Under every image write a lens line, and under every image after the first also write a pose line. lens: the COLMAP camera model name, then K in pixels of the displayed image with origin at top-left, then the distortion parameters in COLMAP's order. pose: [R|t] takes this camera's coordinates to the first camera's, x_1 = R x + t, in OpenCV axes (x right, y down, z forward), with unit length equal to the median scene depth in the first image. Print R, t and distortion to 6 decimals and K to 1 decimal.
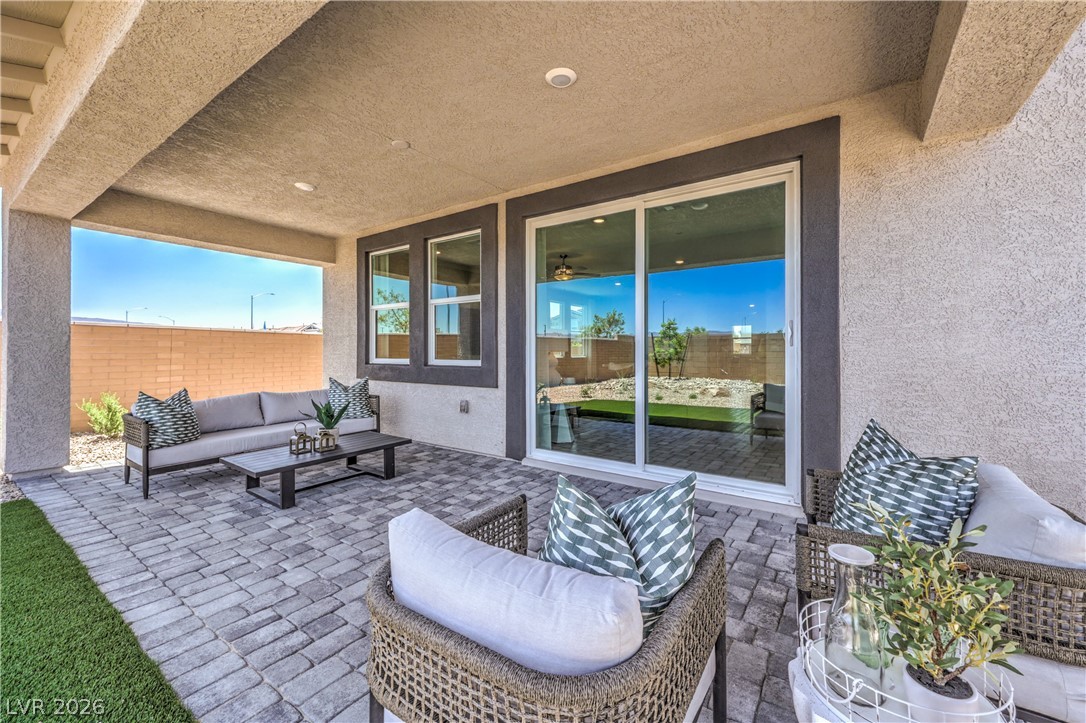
lens RADIAL K [[442.2, 0, 546.1], [0, 442.2, 354.1], [0, 0, 1]] dist [0.002892, 0.000535]
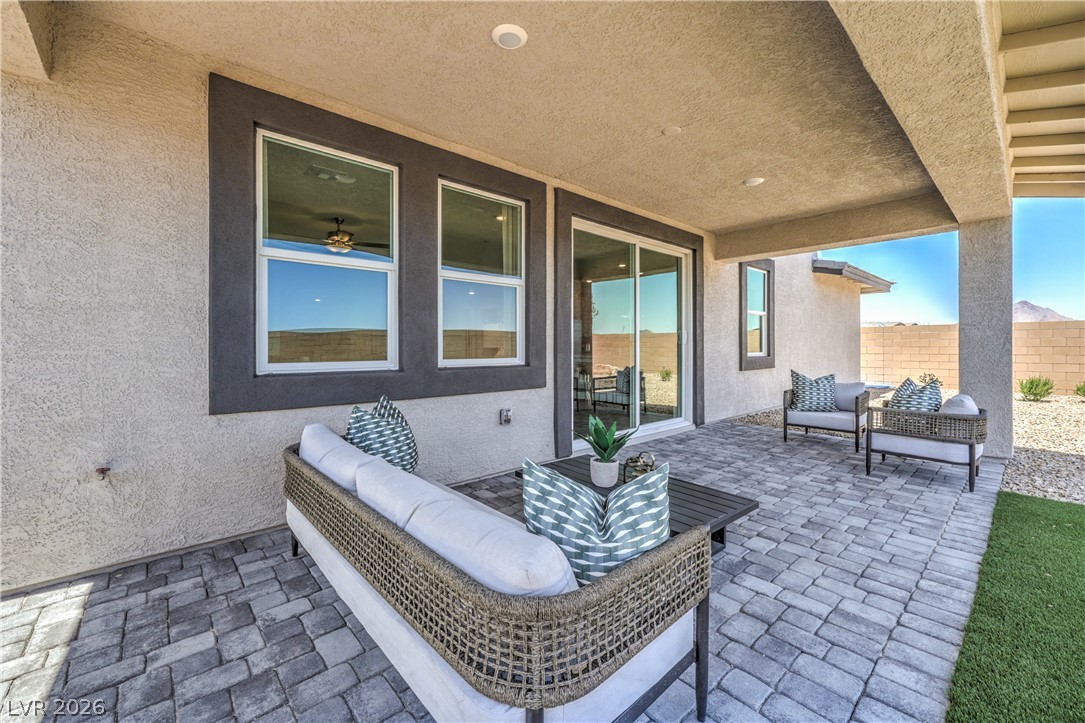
lens RADIAL K [[441.8, 0, 548.9], [0, 441.8, 353.9], [0, 0, 1]] dist [0.002892, 0.000535]
pose [[0.210897, -0.021923, 0.977262, -1.471419], [0.006915, 0.999757, 0.020936, -0.016718], [-0.977484, 0.002342, 0.210997, 1.173419]]
